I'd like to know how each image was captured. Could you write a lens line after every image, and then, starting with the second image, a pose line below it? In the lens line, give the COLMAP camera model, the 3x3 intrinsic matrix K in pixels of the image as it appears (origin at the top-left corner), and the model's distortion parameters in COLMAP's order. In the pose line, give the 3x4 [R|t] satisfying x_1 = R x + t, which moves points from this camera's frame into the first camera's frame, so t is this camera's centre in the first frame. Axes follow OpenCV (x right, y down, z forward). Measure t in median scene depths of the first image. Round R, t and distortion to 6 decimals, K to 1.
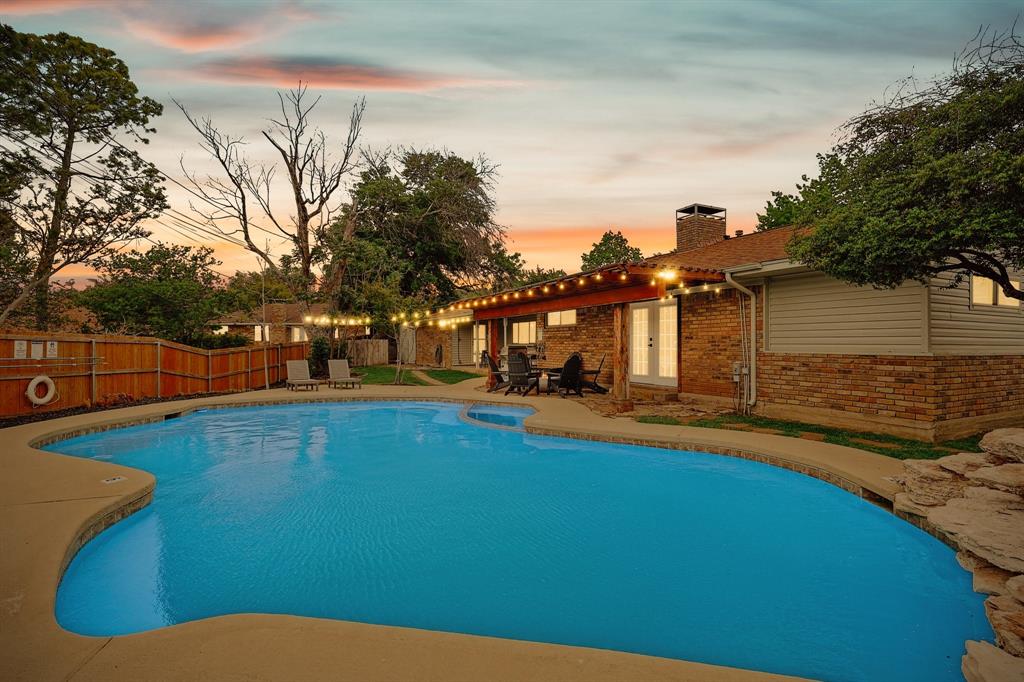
lens RADIAL K [[486.3, 0, 511.8], [0, 486.3, 339.0], [0, 0, 1]] dist [0.003777, -0.000327]
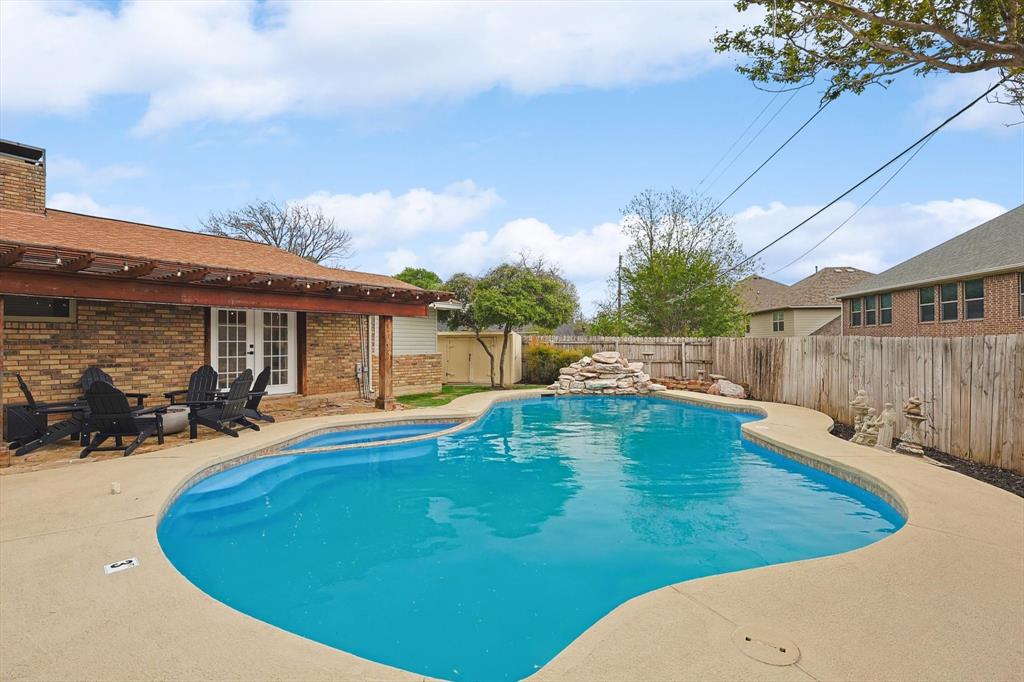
lens RADIAL K [[486.3, 0, 511.8], [0, 486.3, 339.0], [0, 0, 1]] dist [0.003777, -0.000327]
pose [[-0.459486, 0.009517, 0.888134, -0.829342], [-0.006178, 0.999884, -0.013910, -0.003281], [-0.888163, -0.011878, -0.459374, 1.117387]]
